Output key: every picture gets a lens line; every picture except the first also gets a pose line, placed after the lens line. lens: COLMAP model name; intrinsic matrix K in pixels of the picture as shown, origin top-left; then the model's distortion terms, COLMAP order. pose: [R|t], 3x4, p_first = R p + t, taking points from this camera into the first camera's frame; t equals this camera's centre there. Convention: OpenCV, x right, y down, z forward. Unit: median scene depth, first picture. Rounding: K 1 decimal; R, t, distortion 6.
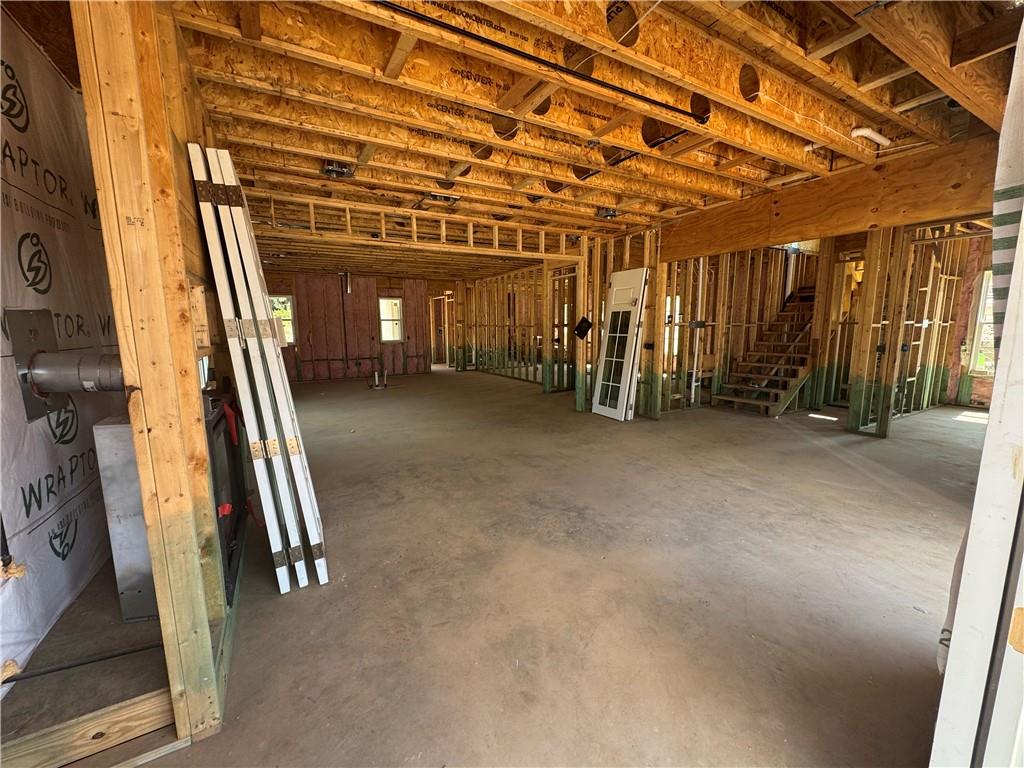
lens RADIAL K [[409.5, 0, 516.5], [0, 409.5, 383.7], [0, 0, 1]] dist [-0.001303, 0.000021]
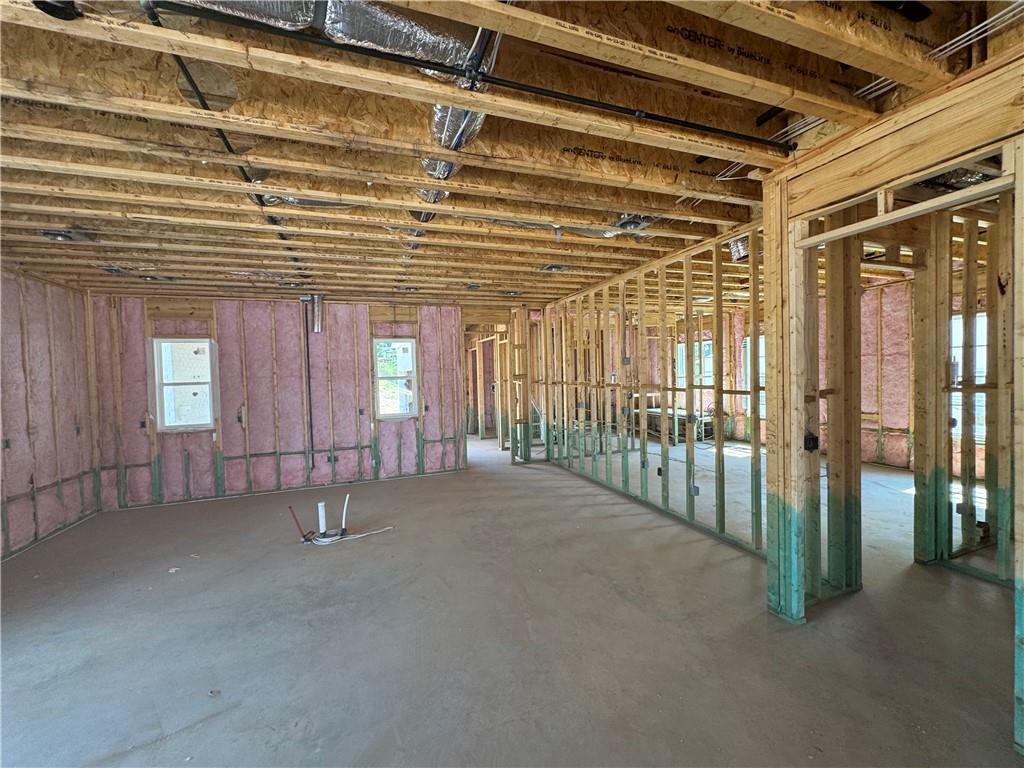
lens RADIAL K [[409.5, 0, 510.9], [0, 409.5, 385.3], [0, 0, 1]] dist [-0.001303, 0.000021]
pose [[0.984966, -0.017537, -0.171854, -0.055292], [-0.001187, 0.994123, -0.108249, -0.084378], [0.172743, 0.106825, 0.979157, 0.477693]]
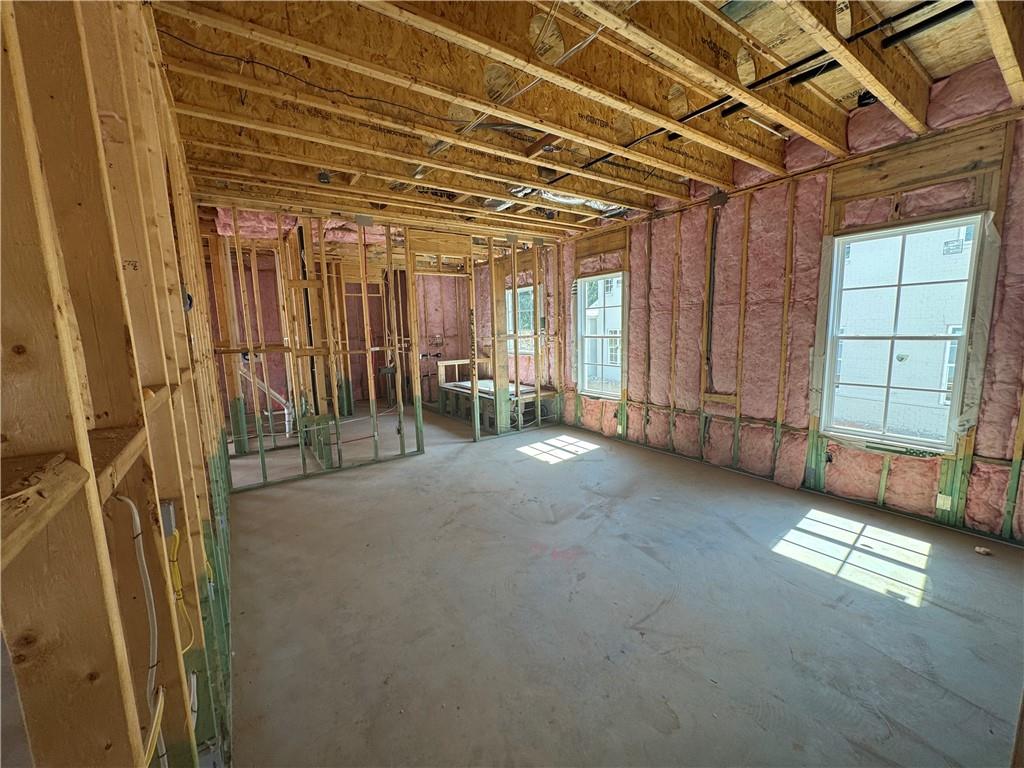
lens RADIAL K [[409.5, 0, 514.4], [0, 409.5, 383.6], [0, 0, 1]] dist [-0.001303, 0.000021]
pose [[0.995878, -0.030794, 0.085319, 0.013805], [0.031433, 0.999487, -0.006165, -0.099168], [-0.085085, 0.008821, 0.996335, 0.596236]]
